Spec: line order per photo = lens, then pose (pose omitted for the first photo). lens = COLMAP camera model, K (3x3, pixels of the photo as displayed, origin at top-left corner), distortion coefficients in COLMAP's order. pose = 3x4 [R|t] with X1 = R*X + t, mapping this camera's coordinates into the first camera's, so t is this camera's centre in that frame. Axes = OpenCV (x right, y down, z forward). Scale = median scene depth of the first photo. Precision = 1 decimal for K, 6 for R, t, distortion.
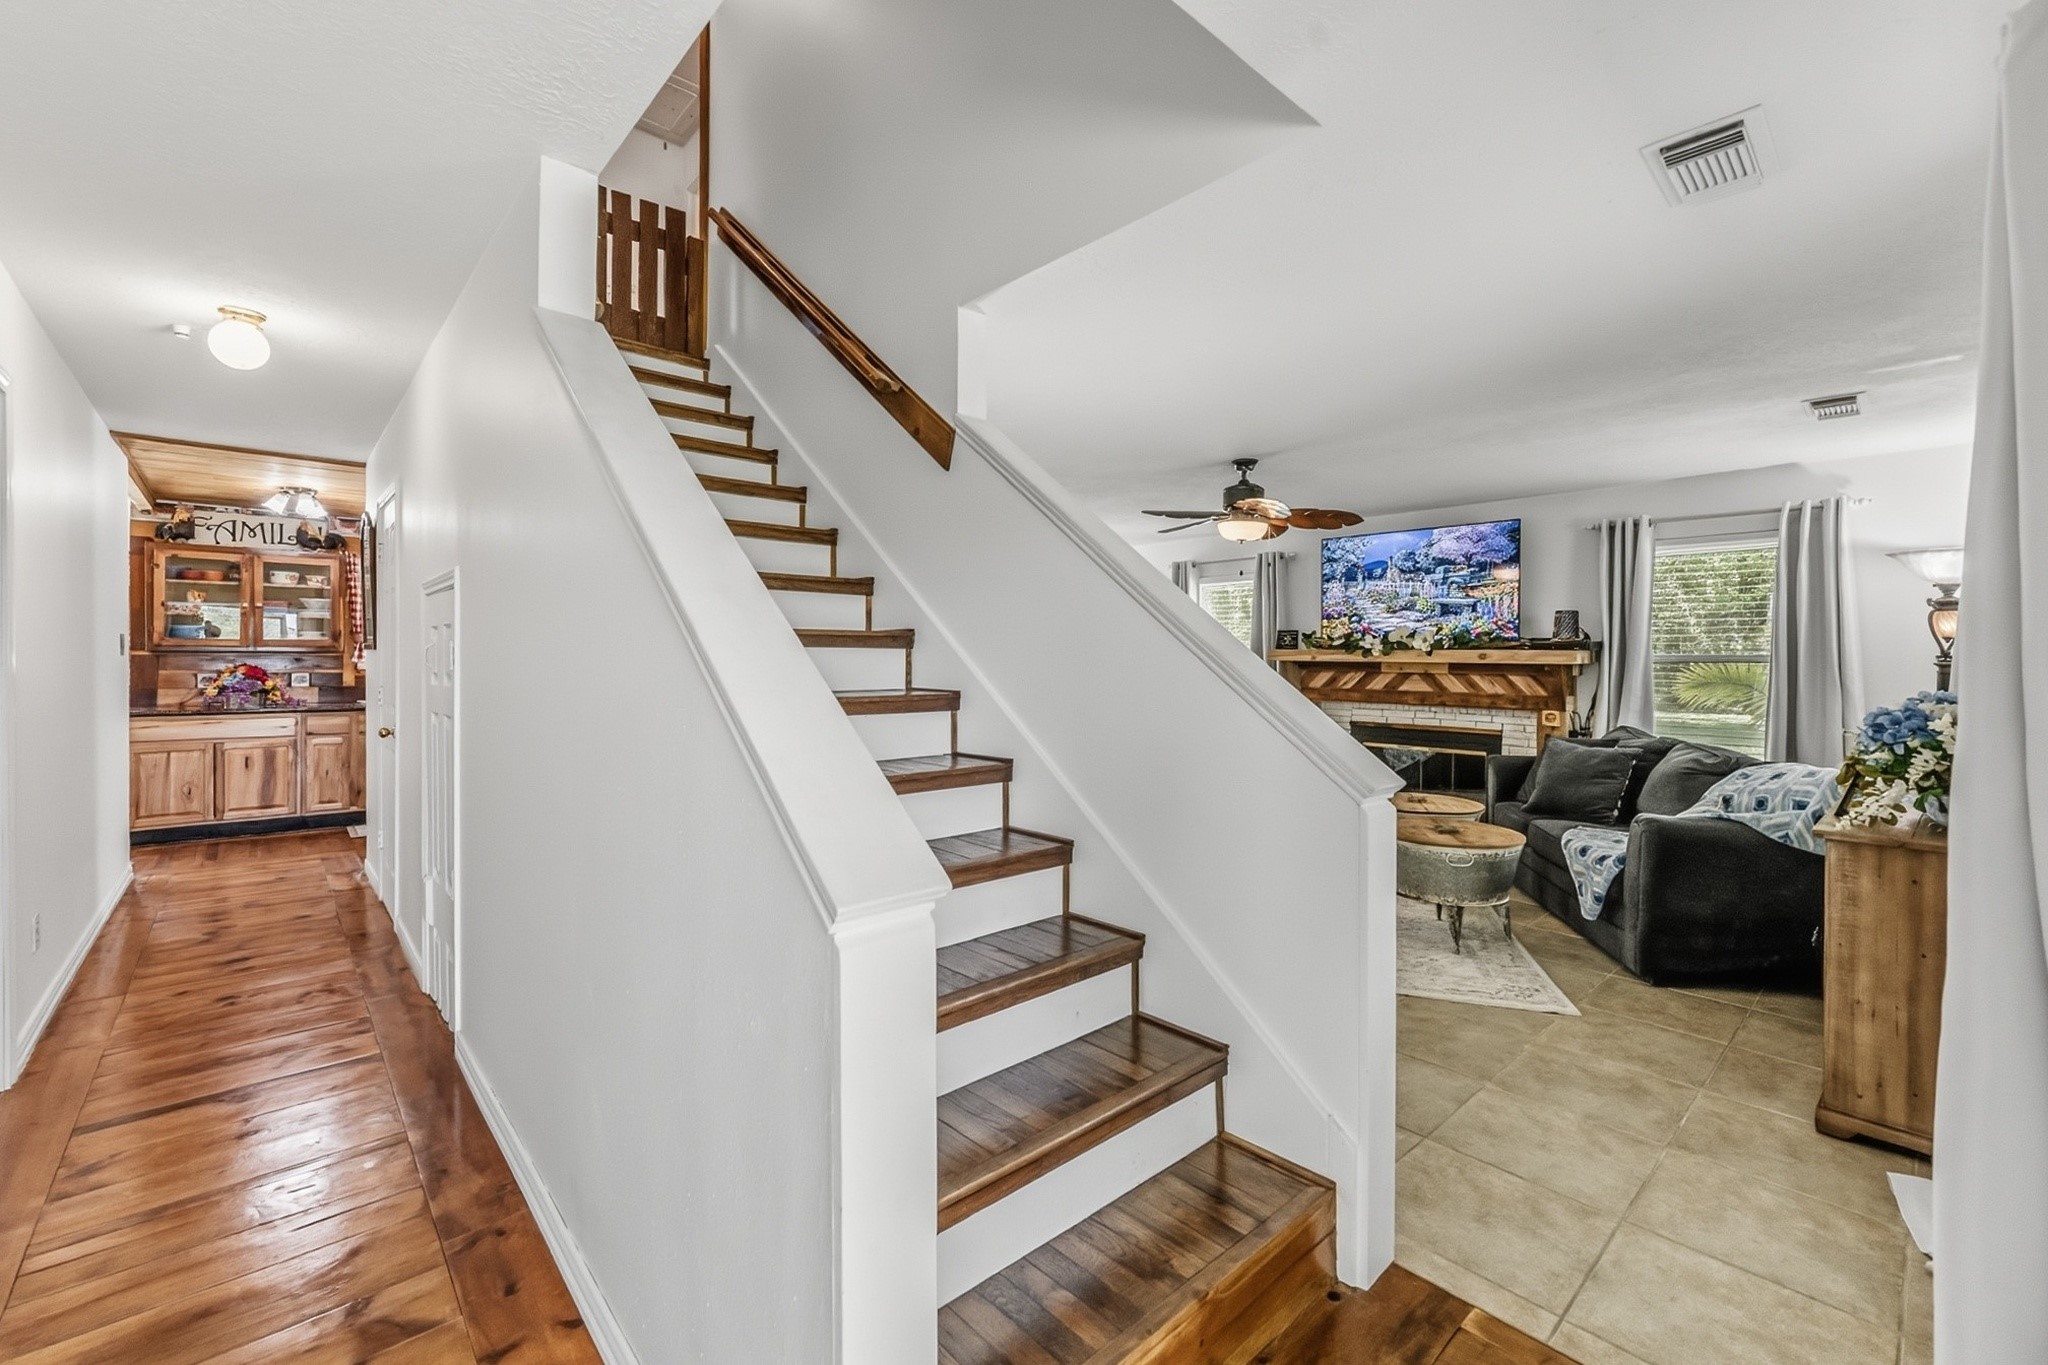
lens RADIAL K [[824.0, 0, 1015.0], [0, 824.0, 657.7], [0, 0, 1]] dist [-0.001883, -0.002355]
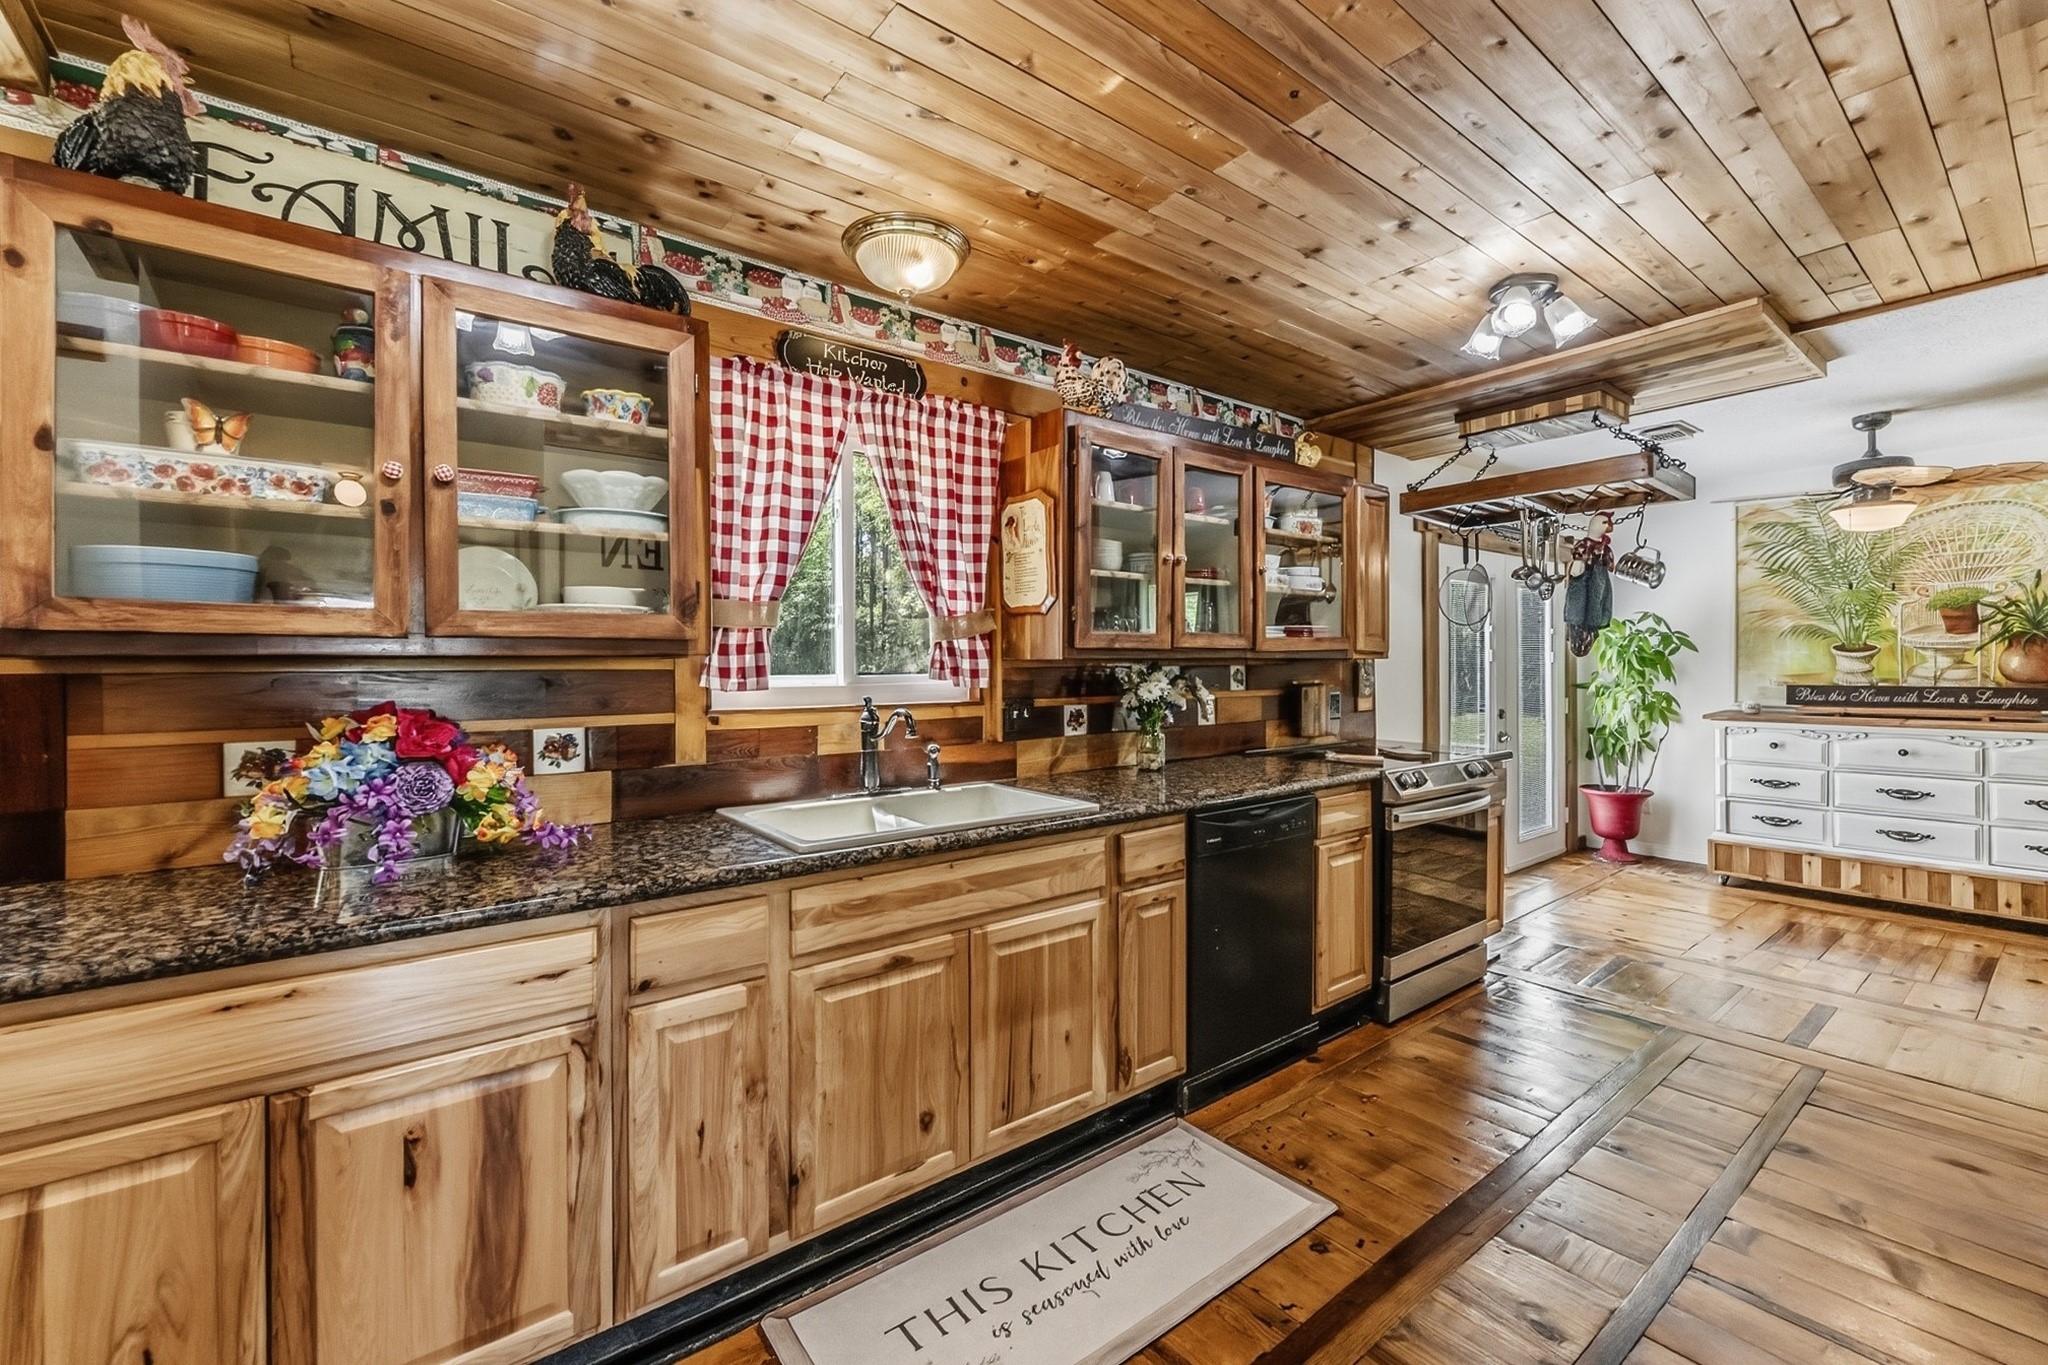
lens RADIAL K [[824.0, 0, 1009.8], [0, 824.0, 662.4], [0, 0, 1]] dist [-0.001883, -0.002355]
pose [[0.996430, -0.009304, -0.083904, -0.819528], [0.009022, 0.999952, -0.003731, -0.003327], [0.083935, 0.002961, 0.996467, 0.860276]]
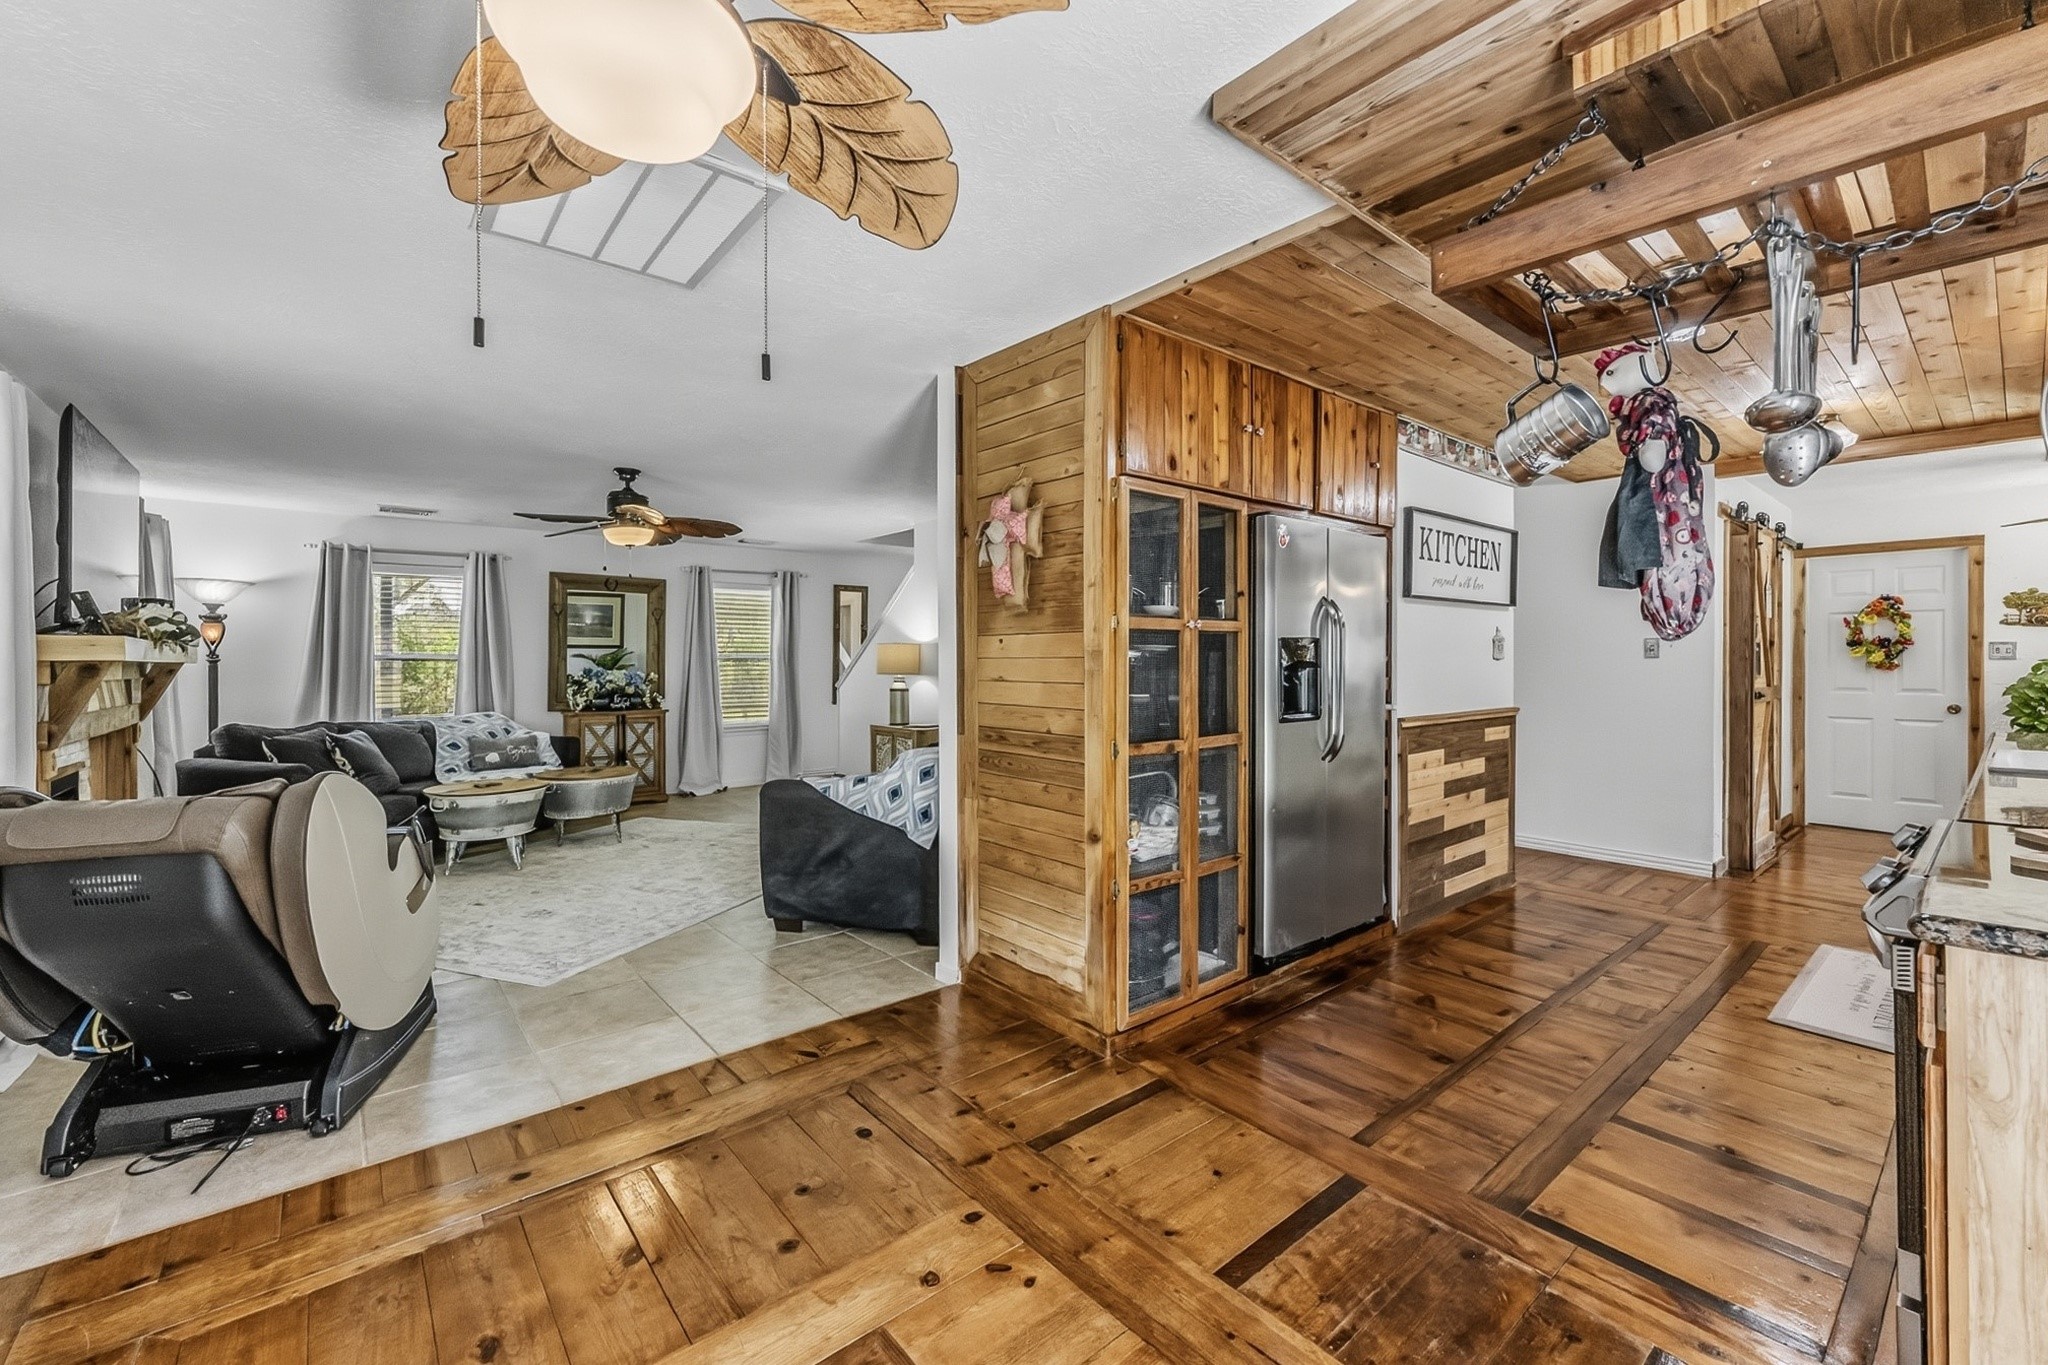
lens RADIAL K [[824.0, 0, 1025.2], [0, 824.0, 671.4], [0, 0, 1]] dist [-0.001883, -0.002355]
pose [[-0.999428, -0.003697, 0.033604, -0.232508], [-0.003234, 0.999899, 0.013841, 0.002336], [-0.033652, 0.013724, -0.999339, 1.796155]]
